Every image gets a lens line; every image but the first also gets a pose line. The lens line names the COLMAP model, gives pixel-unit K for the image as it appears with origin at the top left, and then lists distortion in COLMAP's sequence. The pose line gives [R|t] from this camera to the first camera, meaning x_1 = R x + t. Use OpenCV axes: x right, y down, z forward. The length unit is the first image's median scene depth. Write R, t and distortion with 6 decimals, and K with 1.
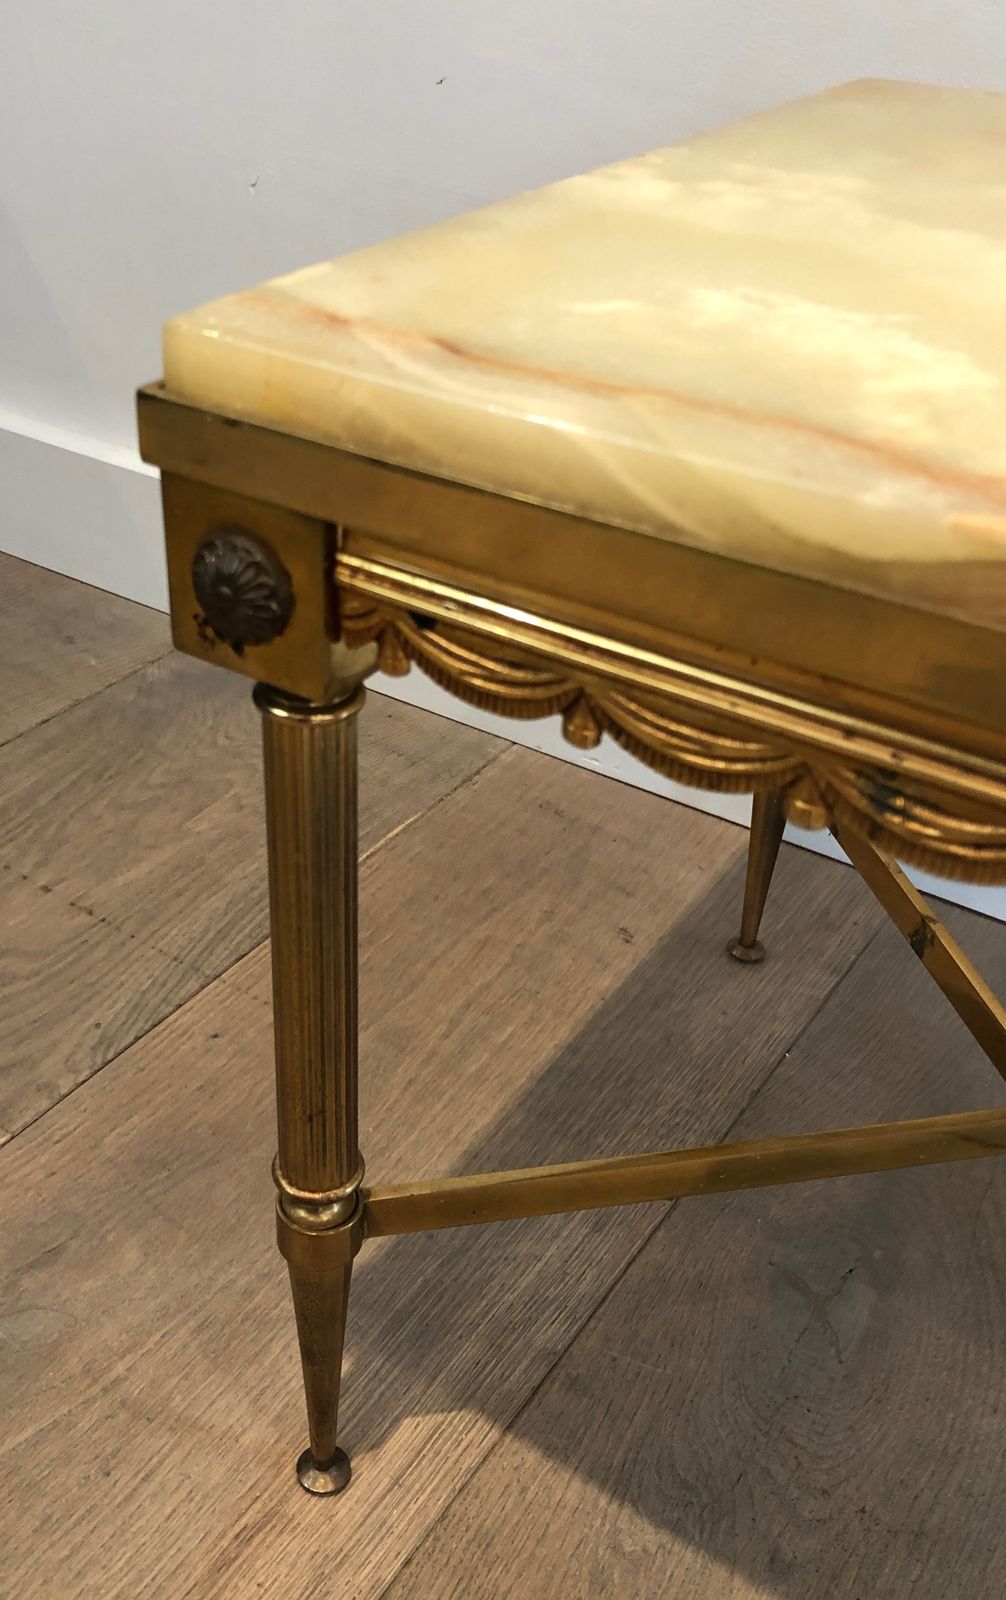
lens RADIAL K [[1558.6, 0, 380.9], [0, 1558.6, 797.4], [0, 0, 1]] dist [0.134345, -0.354276]
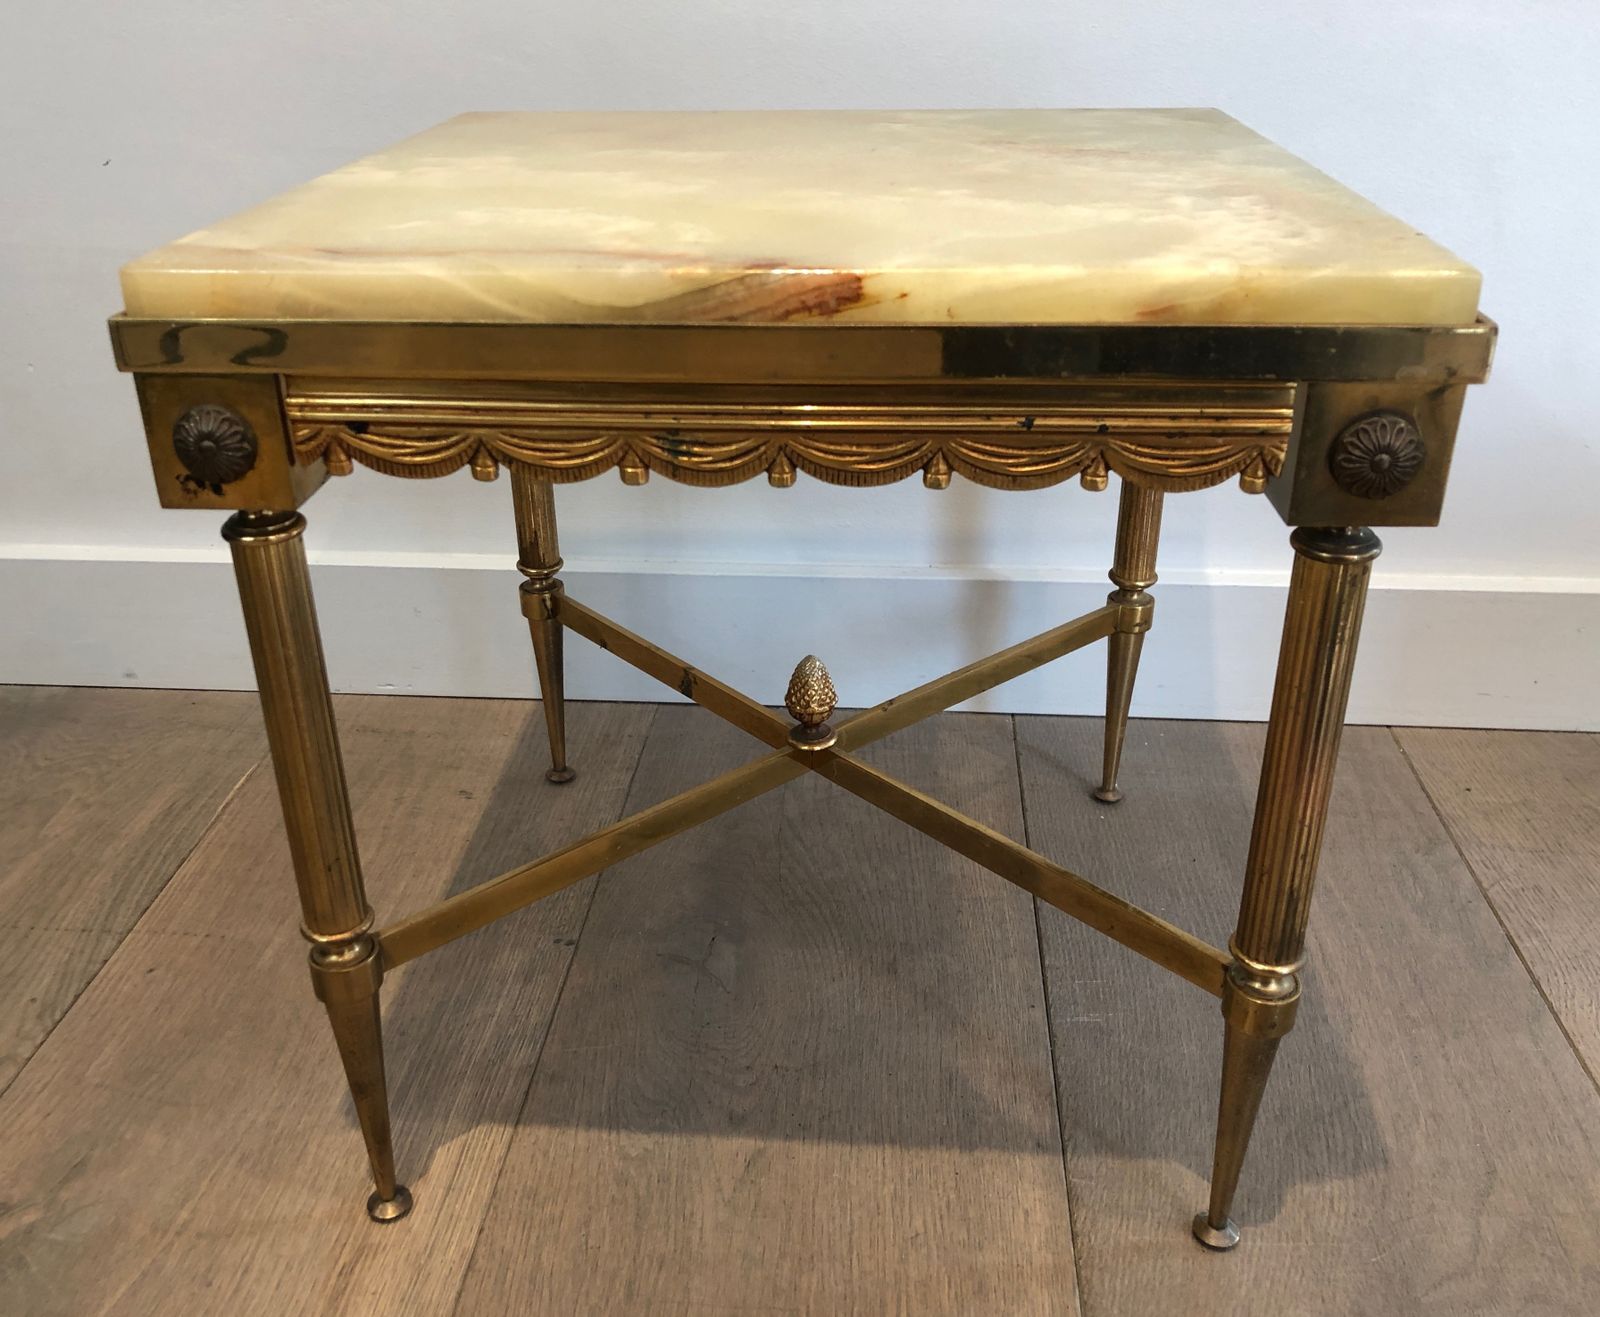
lens RADIAL K [[1501.2, 0, 761.7], [0, 1501.2, 662.3], [0, 0, 1]] dist [0.010969, 0.007700]
pose [[0.862638, -0.252455, 0.438318, -0.200487], [0.303111, 0.951726, -0.048384, 0.175568], [-0.404944, 0.174597, 0.897517, -0.251483]]
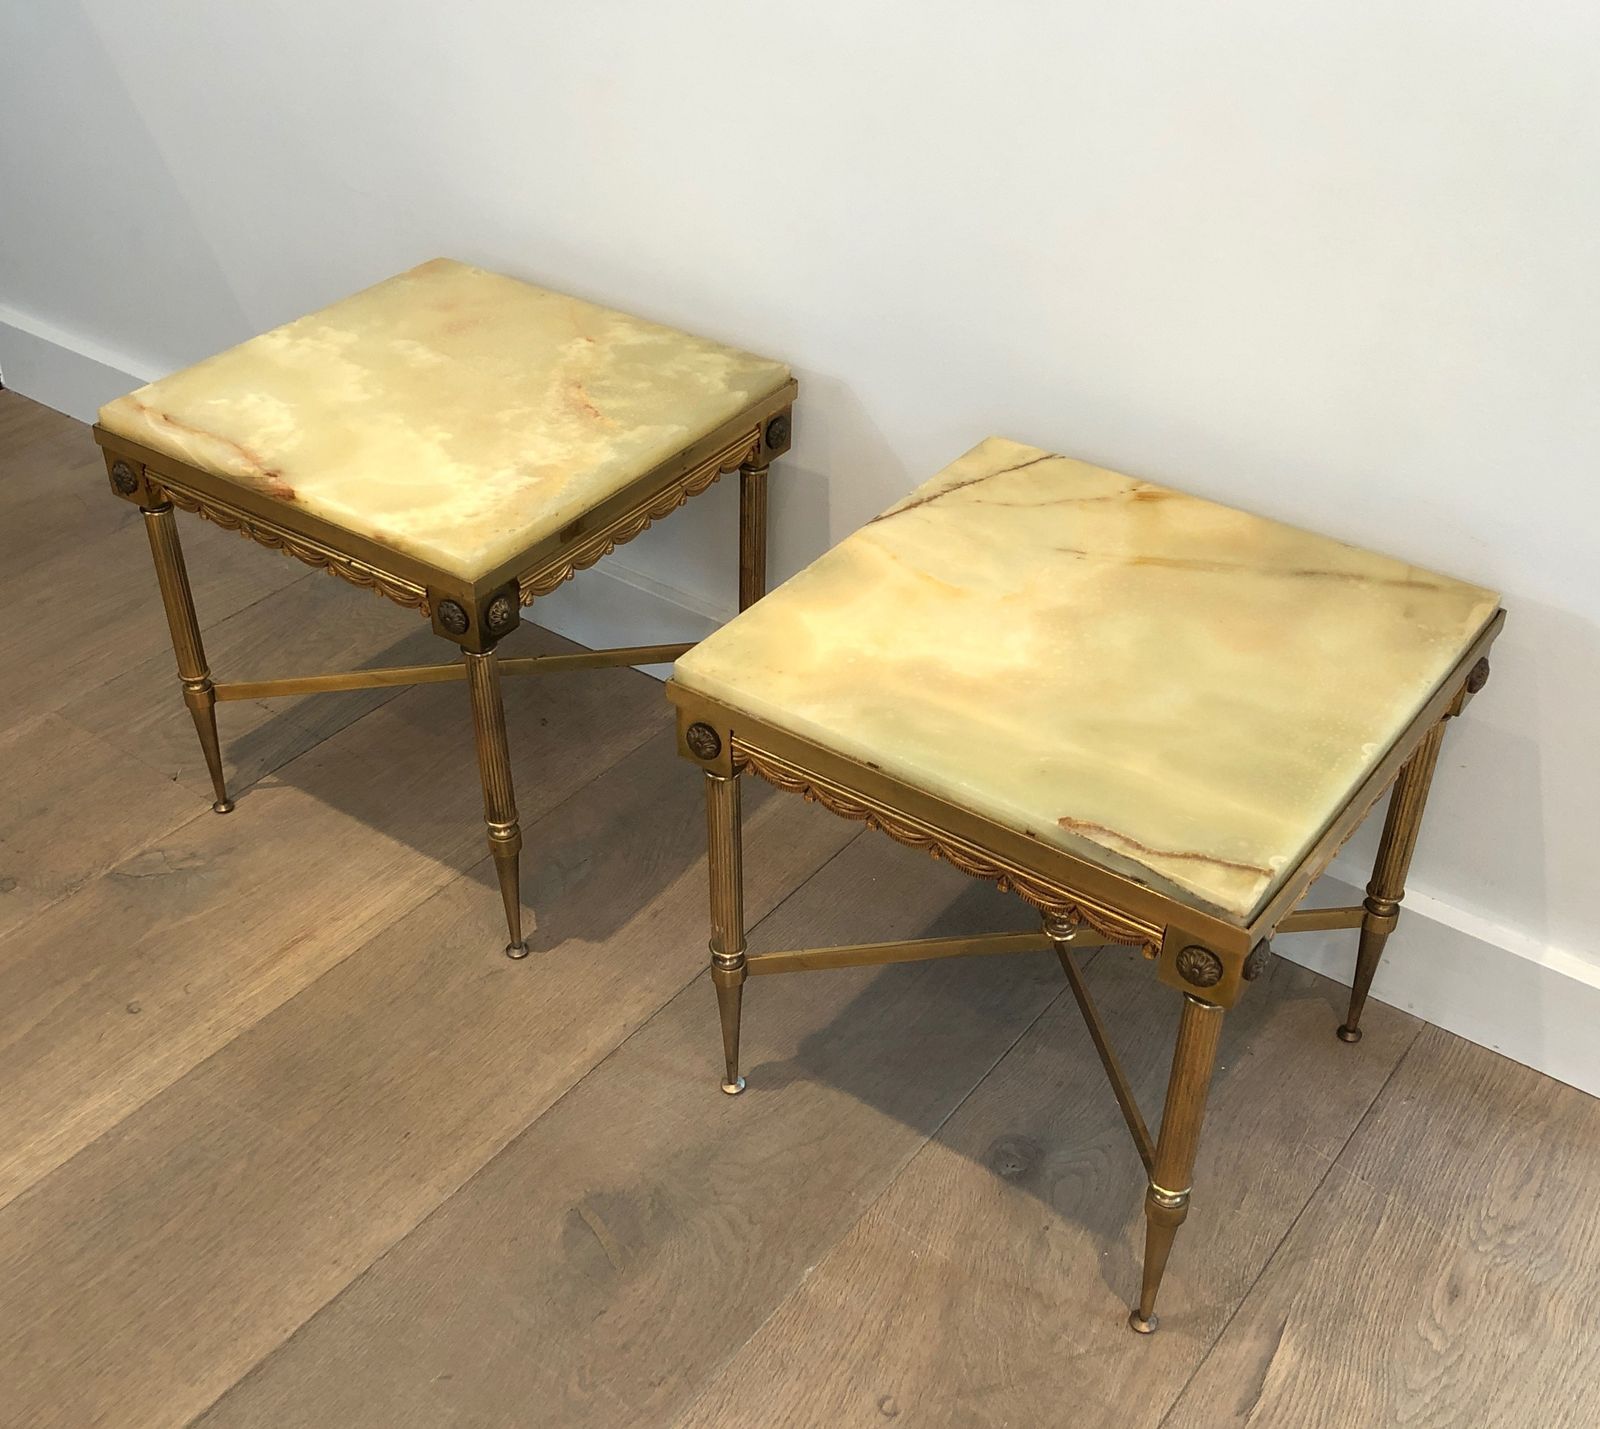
lens RADIAL K [[1872.6, 0, 760.0], [0, 1872.6, 812.8], [0, 0, 1]] dist [0.014383, -0.036672]
pose [[0.999942, -0.001104, -0.010738, 0.928089], [0.002019, 0.996326, 0.085613, 0.176486], [0.010604, -0.085630, 0.996271, -2.199495]]
